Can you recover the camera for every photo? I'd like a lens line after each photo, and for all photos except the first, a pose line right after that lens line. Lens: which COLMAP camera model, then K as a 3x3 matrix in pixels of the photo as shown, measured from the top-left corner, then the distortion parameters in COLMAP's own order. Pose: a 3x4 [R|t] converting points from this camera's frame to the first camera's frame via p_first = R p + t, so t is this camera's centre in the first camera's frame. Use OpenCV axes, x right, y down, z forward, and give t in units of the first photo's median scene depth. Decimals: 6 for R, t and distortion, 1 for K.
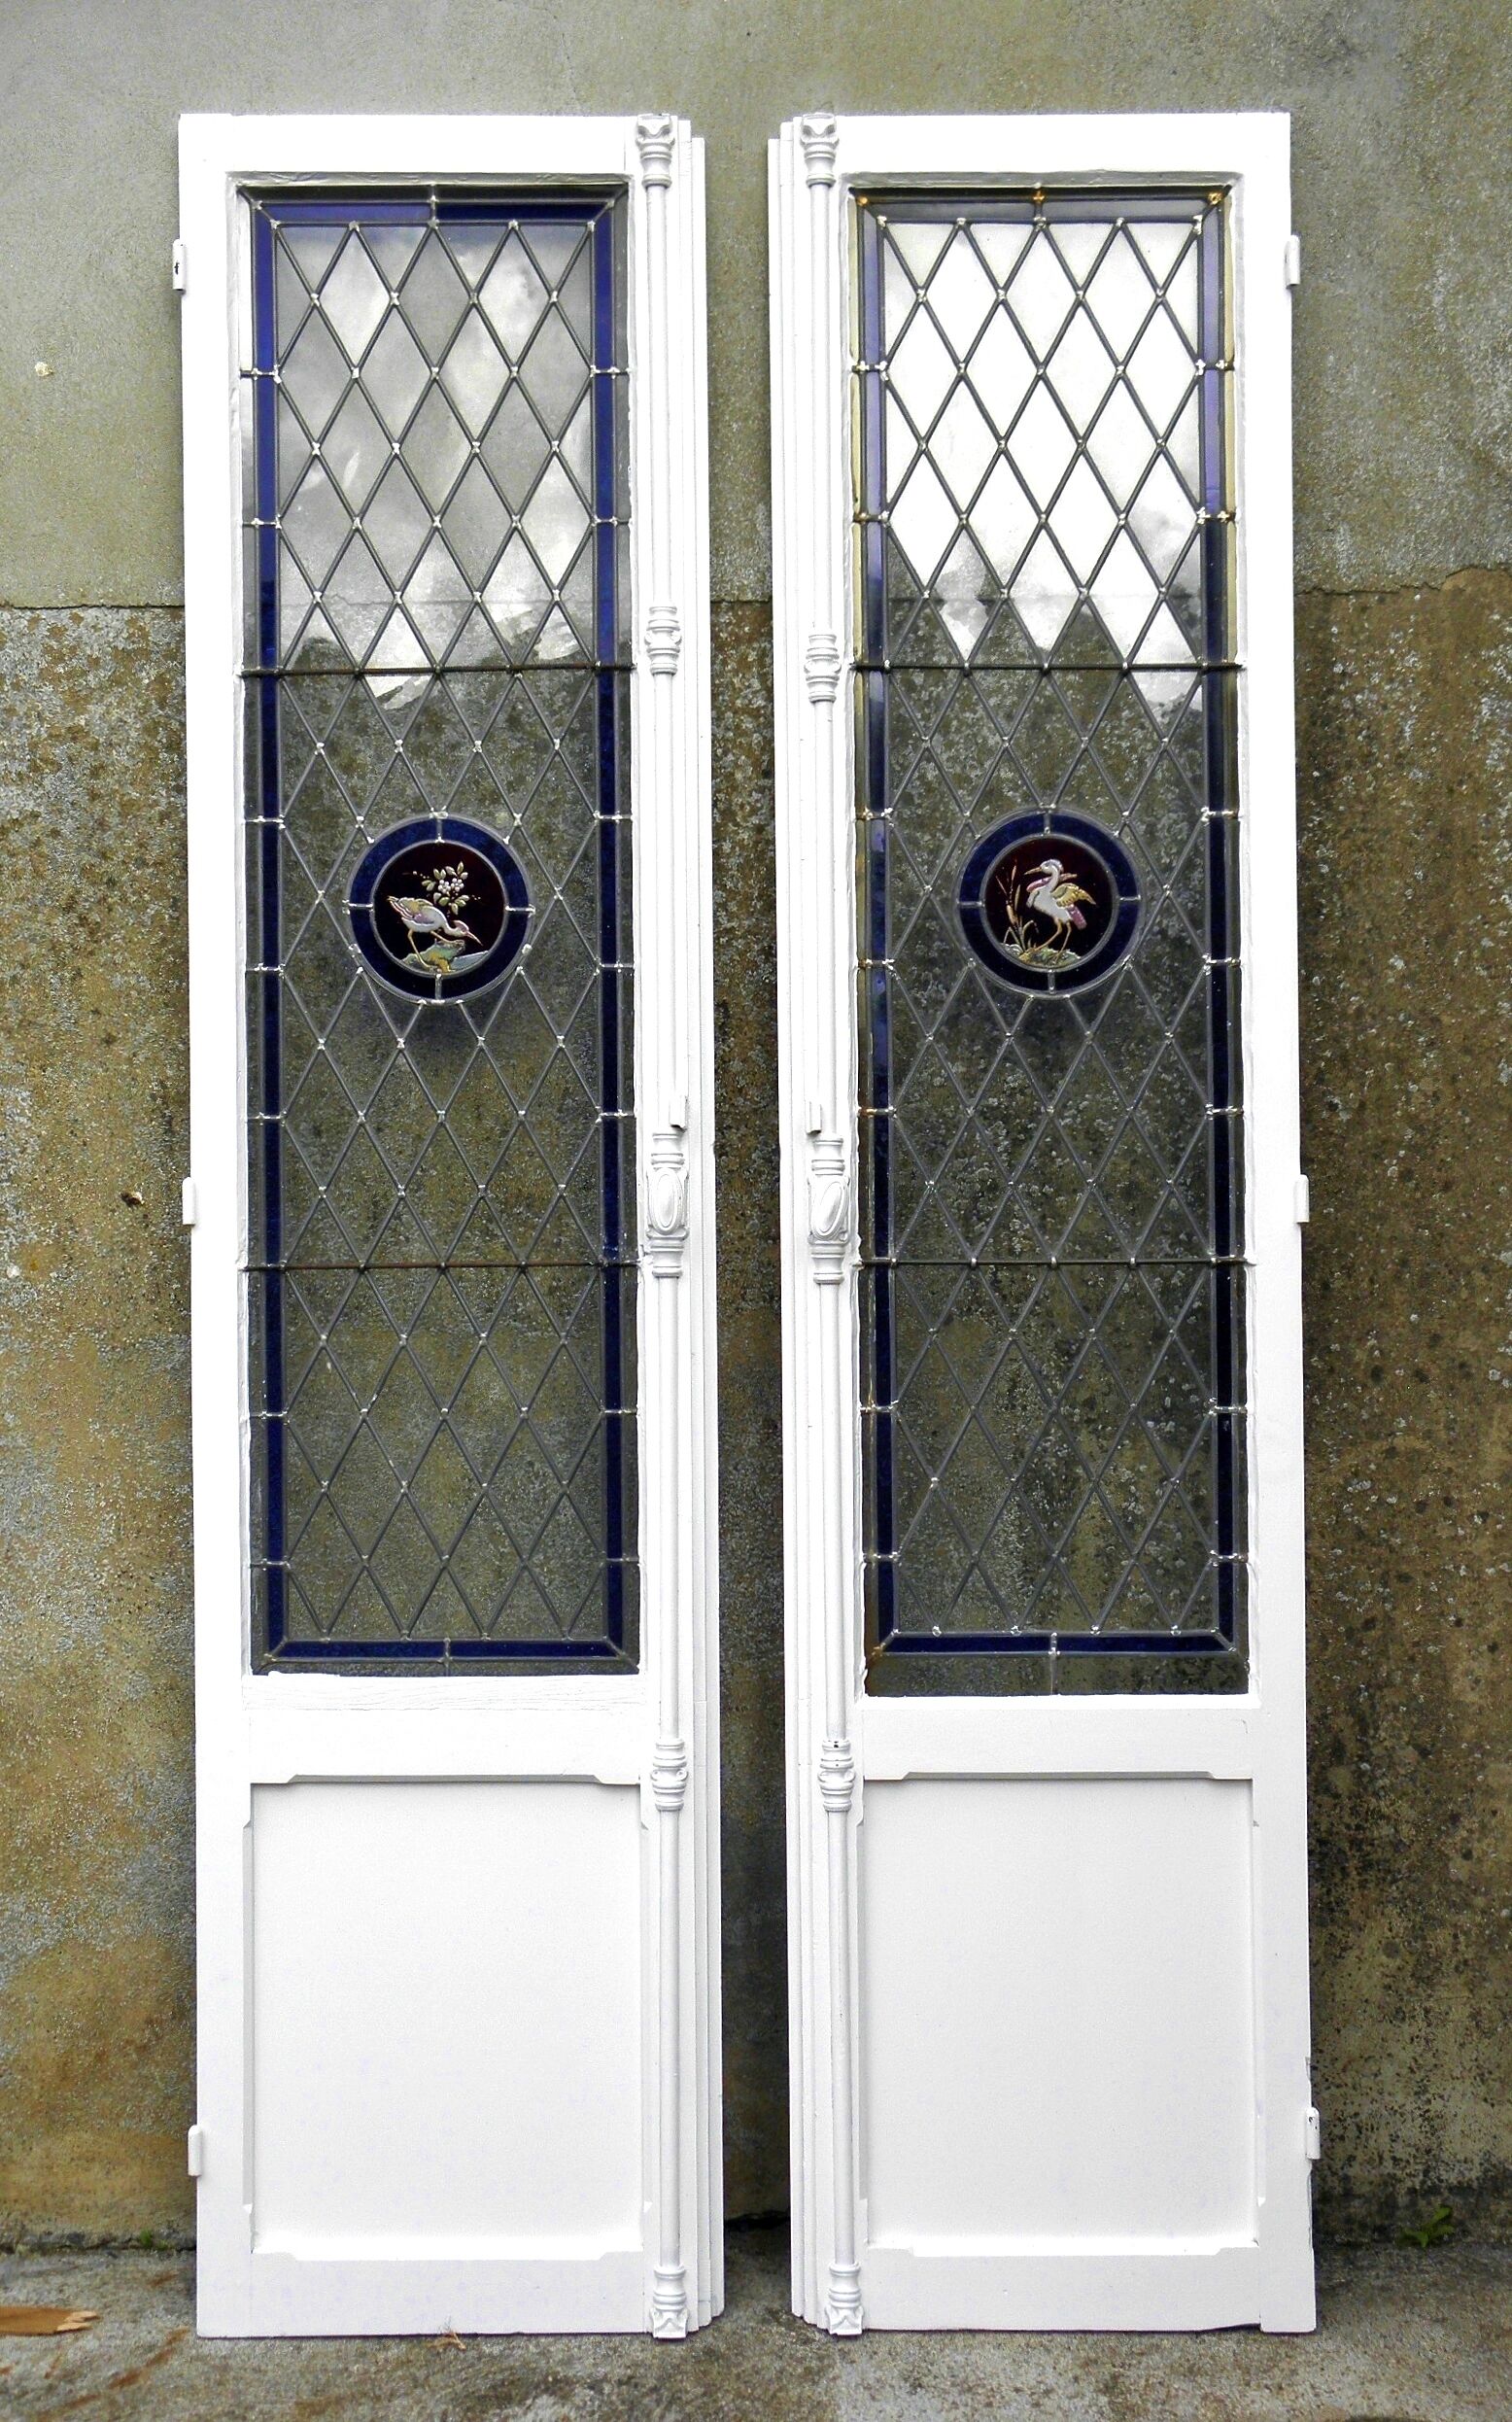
lens RADIAL K [[3059.3, 0, 756.0], [0, 3059.3, 1211.0], [0, 0, 1]] dist [-0.016169, 0.244513]
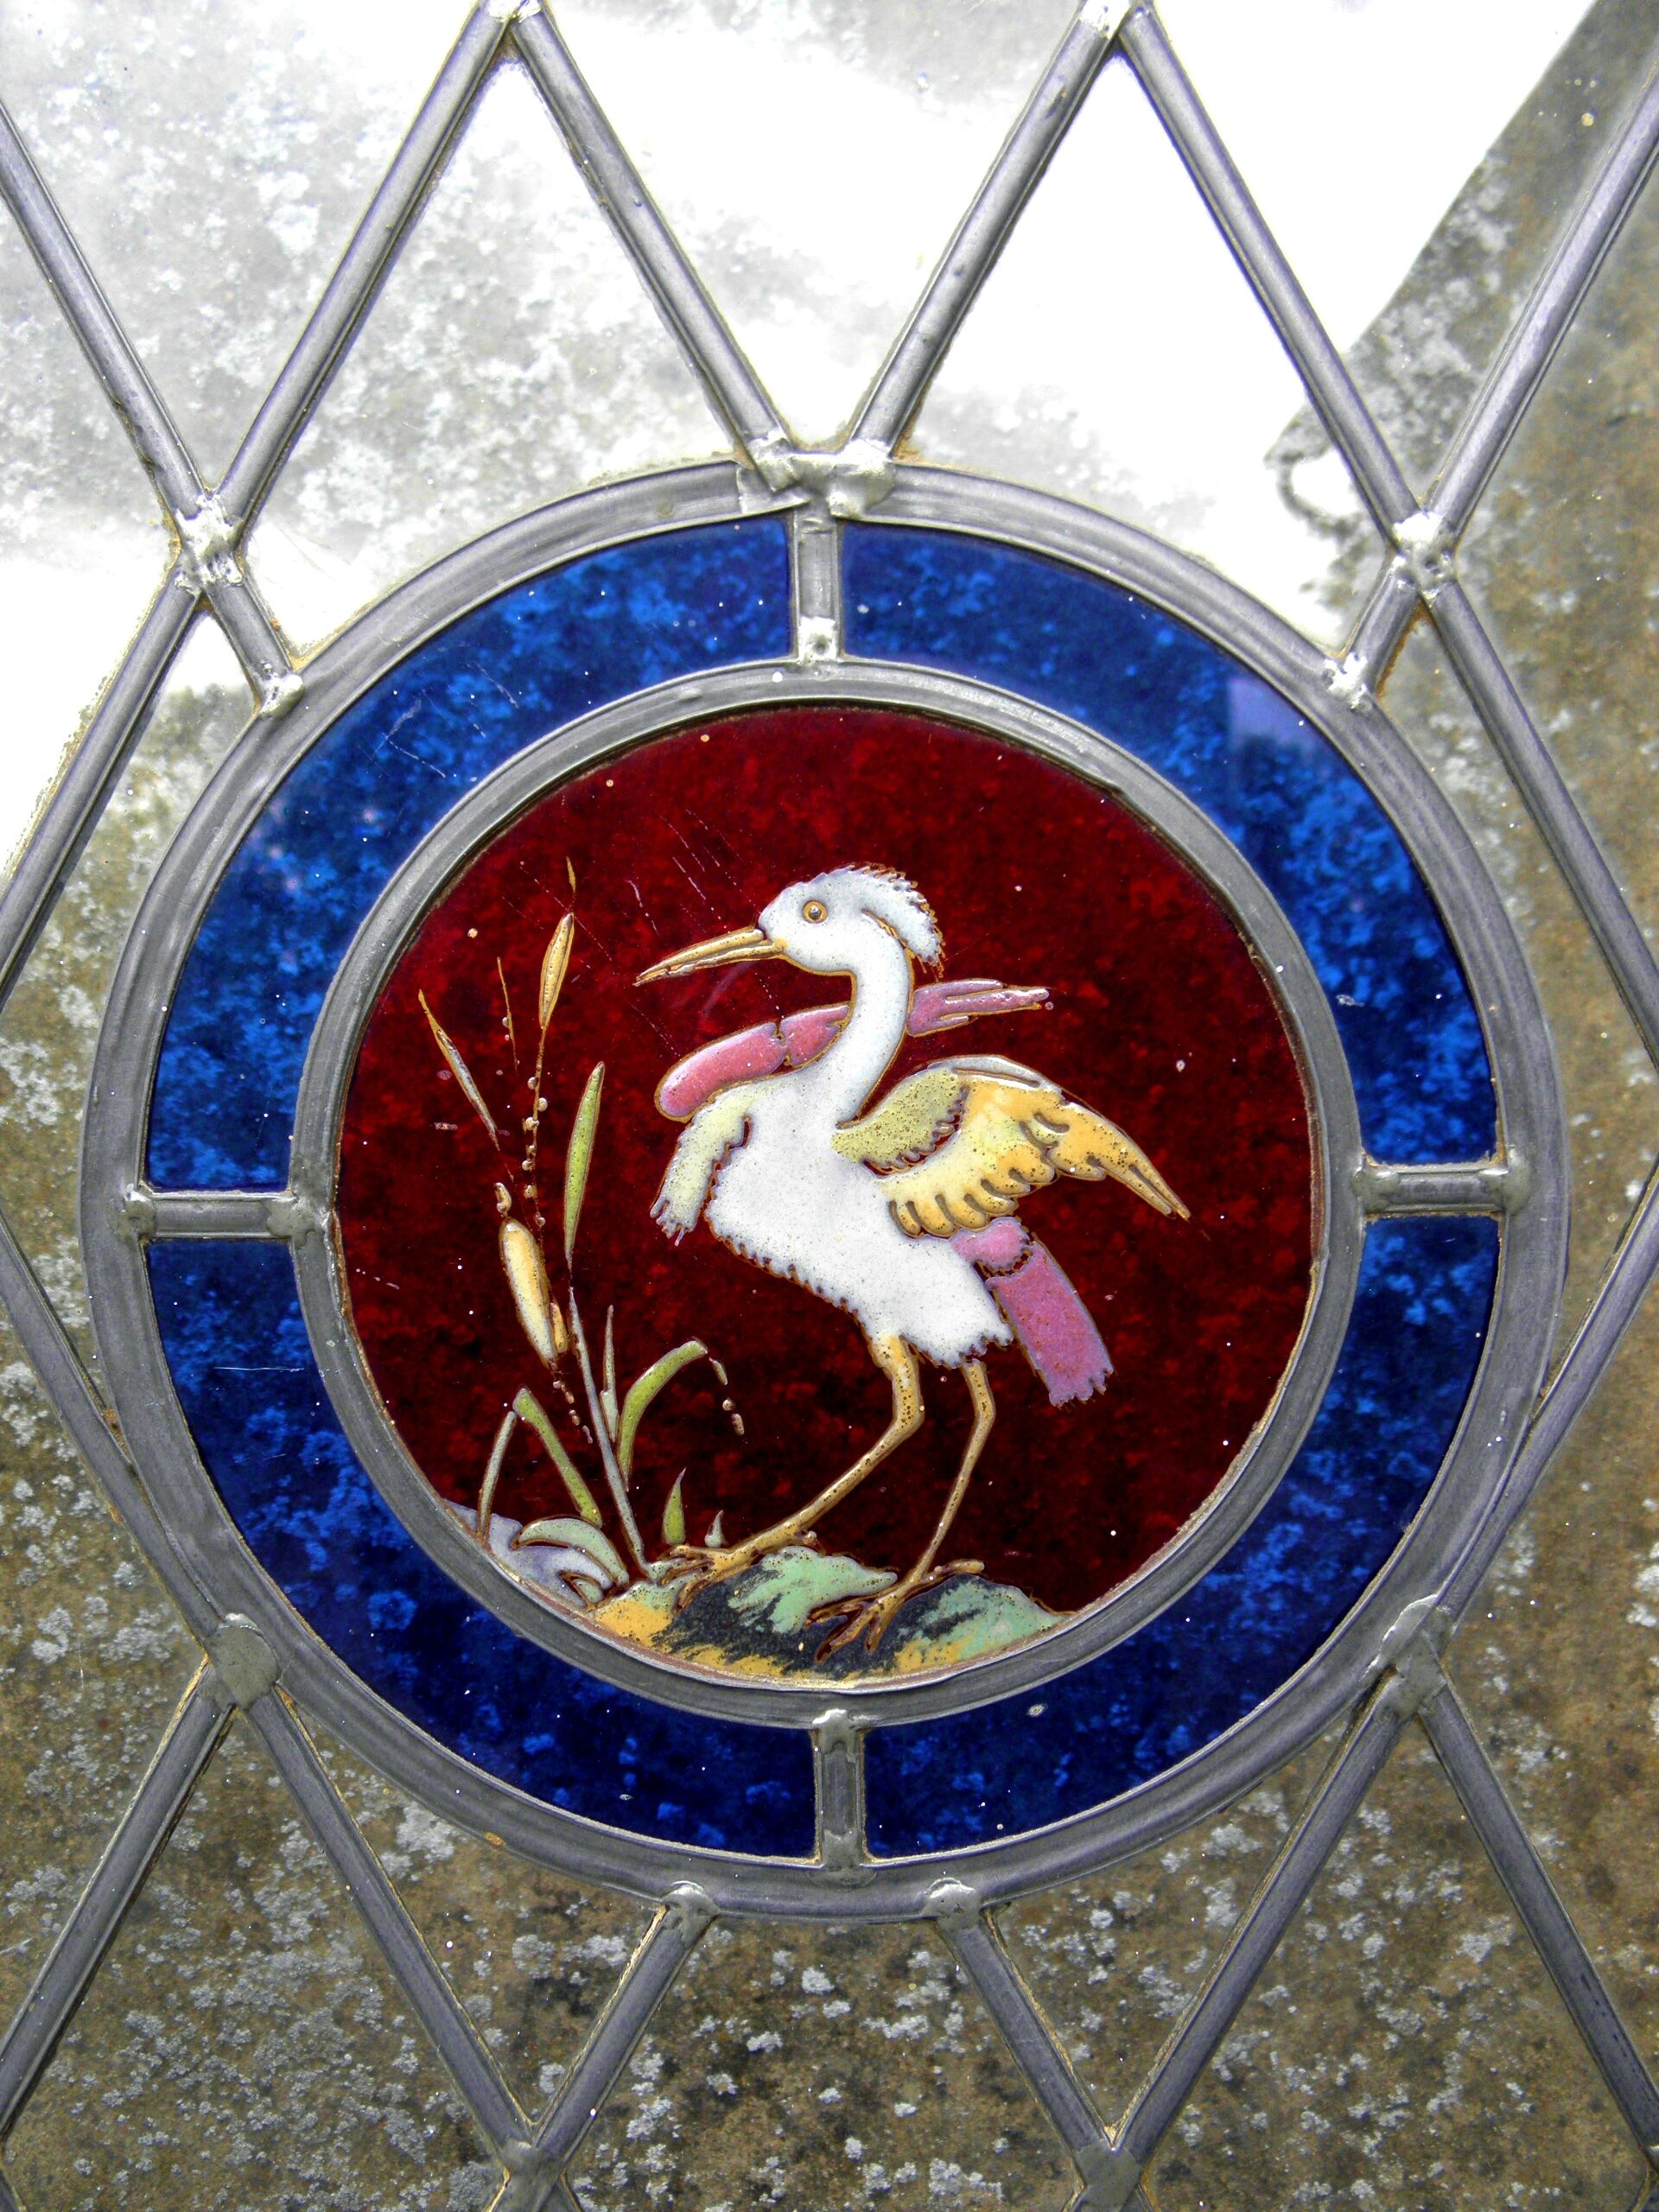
lens RADIAL K [[1802.7, 0, 829.5], [0, 1802.7, 1106.0], [0, 0, 1]] dist [-0.009651, -0.008701]
pose [[0.996210, 0.009002, 0.086508, 0.082434], [-0.000825, 0.995562, -0.094103, -0.090130], [-0.086971, 0.093675, 0.991797, 0.851649]]
